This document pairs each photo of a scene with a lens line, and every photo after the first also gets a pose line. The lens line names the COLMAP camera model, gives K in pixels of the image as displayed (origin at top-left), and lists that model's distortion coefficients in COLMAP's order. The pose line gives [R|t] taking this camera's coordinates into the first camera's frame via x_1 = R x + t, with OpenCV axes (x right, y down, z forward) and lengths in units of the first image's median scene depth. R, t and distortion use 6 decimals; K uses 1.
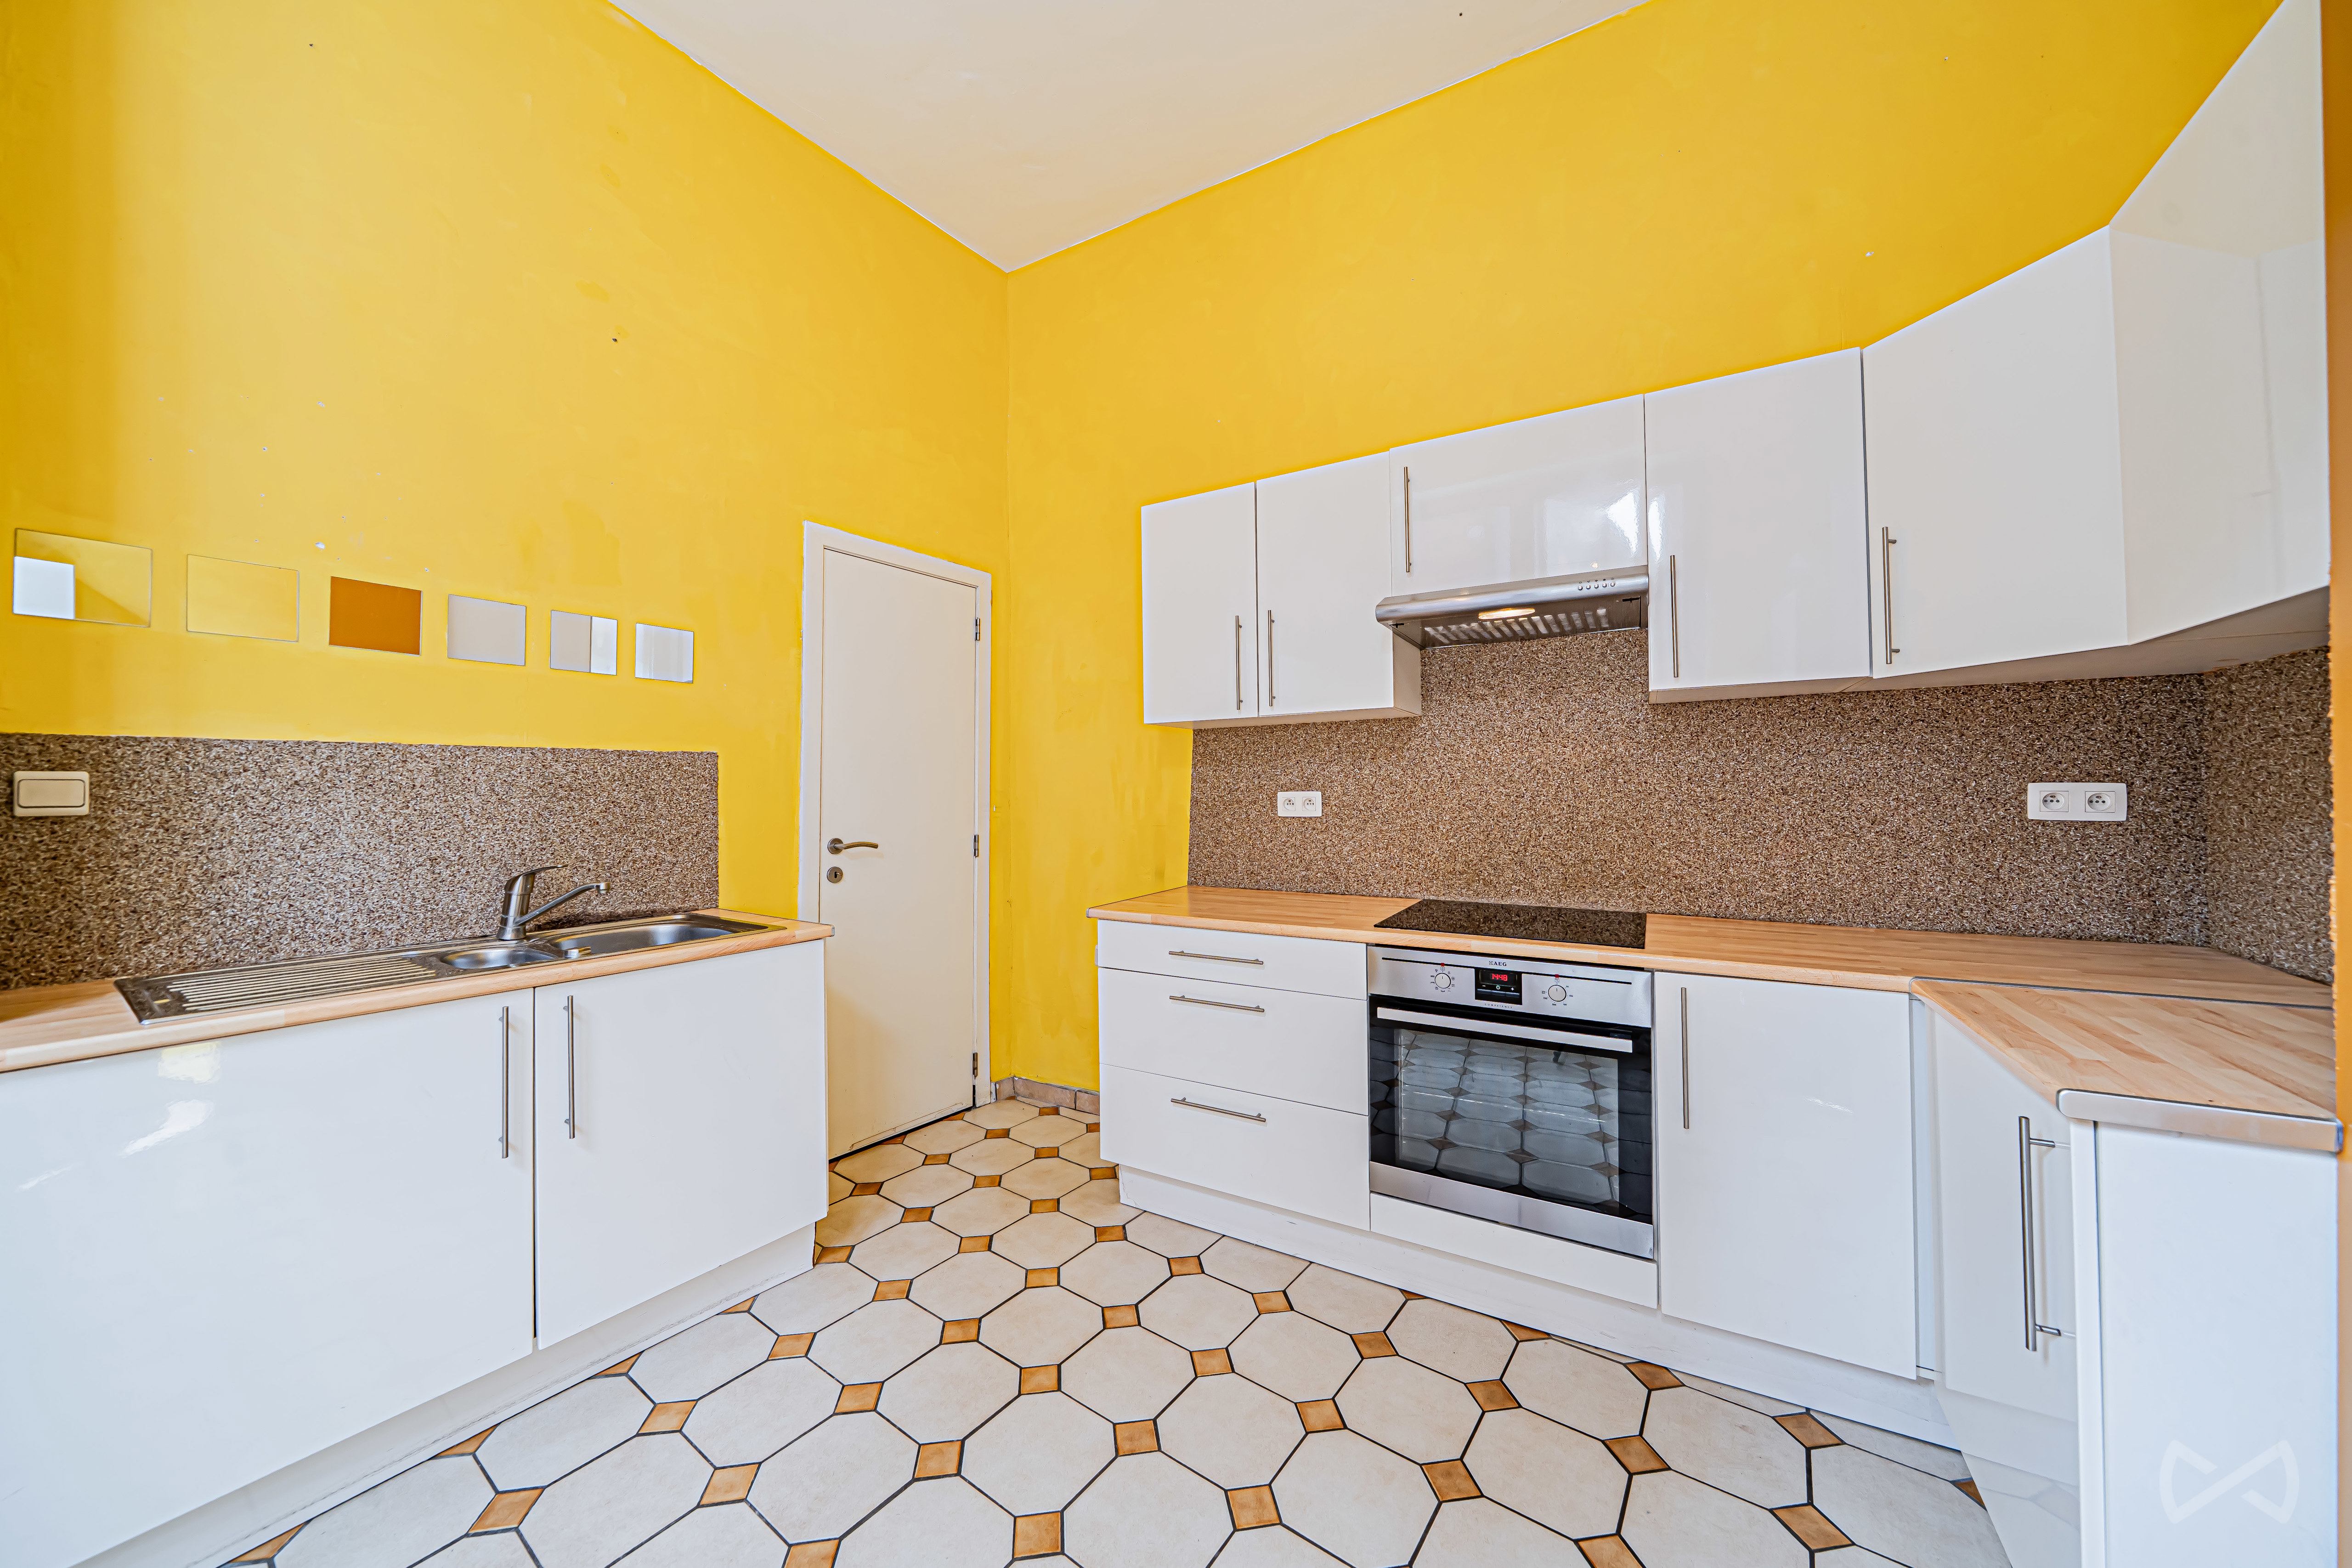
lens RADIAL K [[819.7, 0, 1173.7], [0, 819.7, 782.4], [0, 0, 1]] dist [-0.002775, -0.000100]
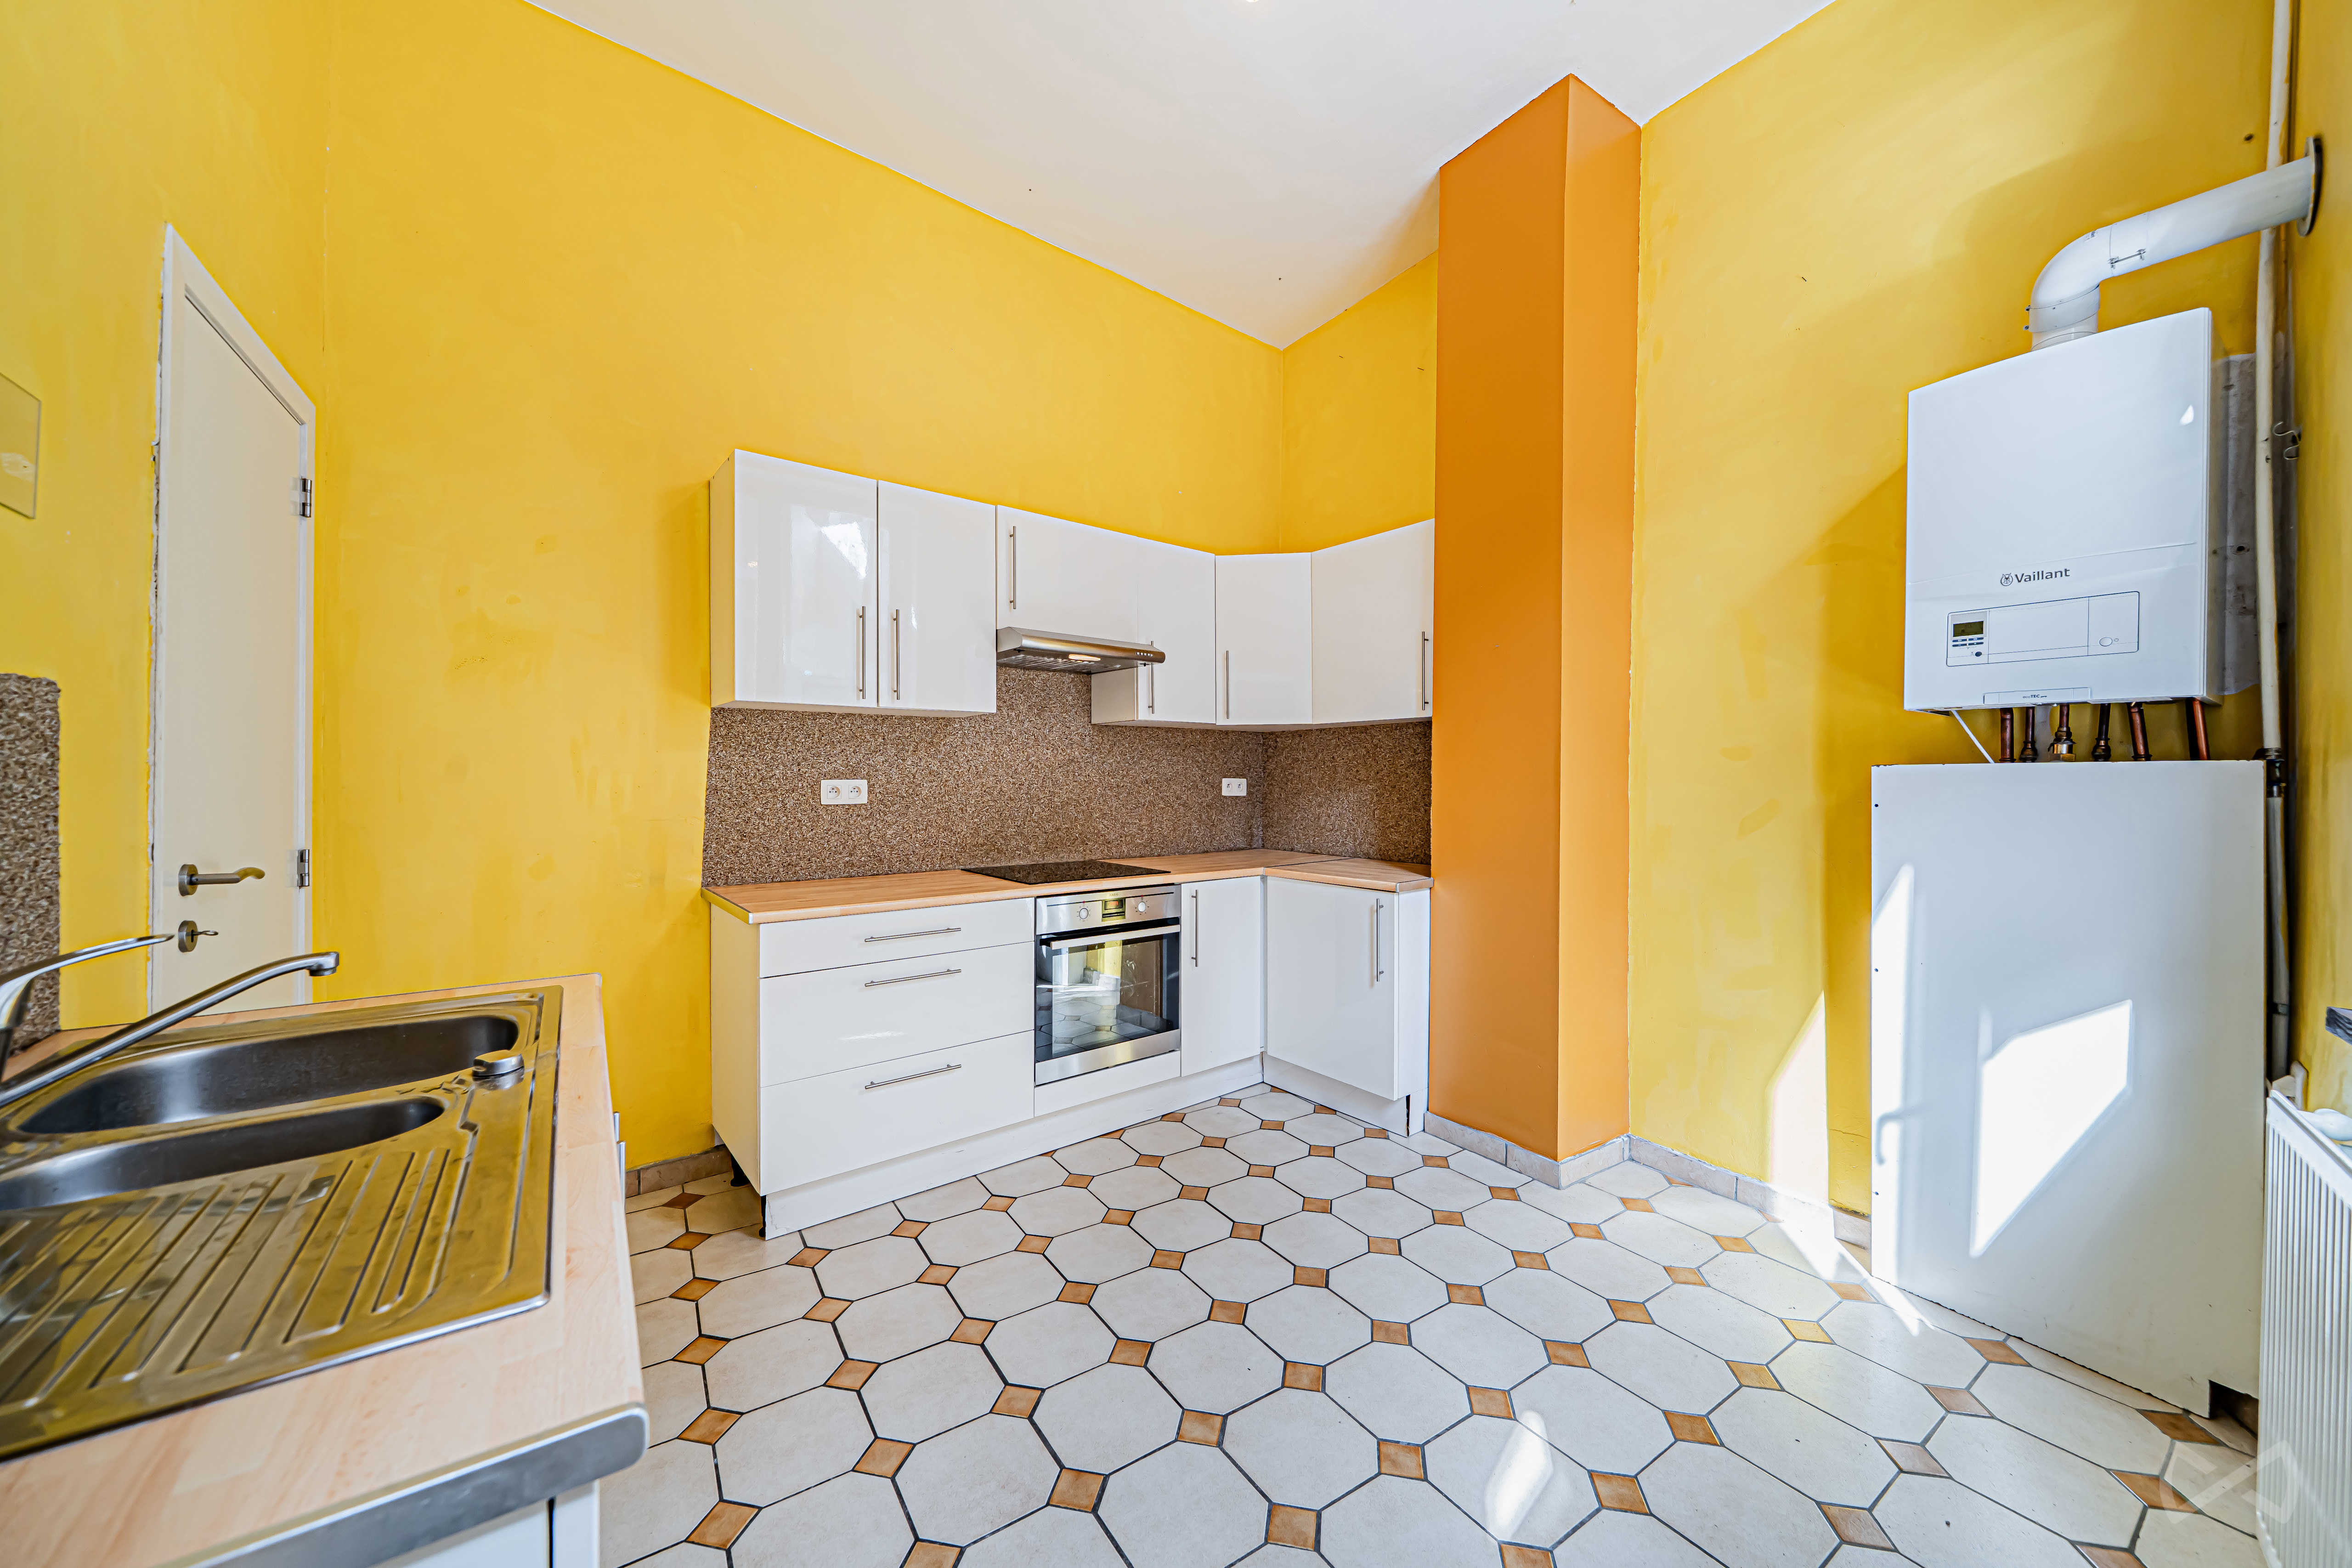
lens RADIAL K [[868.9, 0, 1172.2], [0, 868.9, 782.1], [0, 0, 1]] dist [0.000043, 0.000064]
pose [[0.333520, 0.005195, 0.942729, -0.901899], [-0.013730, 0.999906, -0.000652, 0.011363], [-0.942643, -0.012726, 0.333560, 0.307416]]
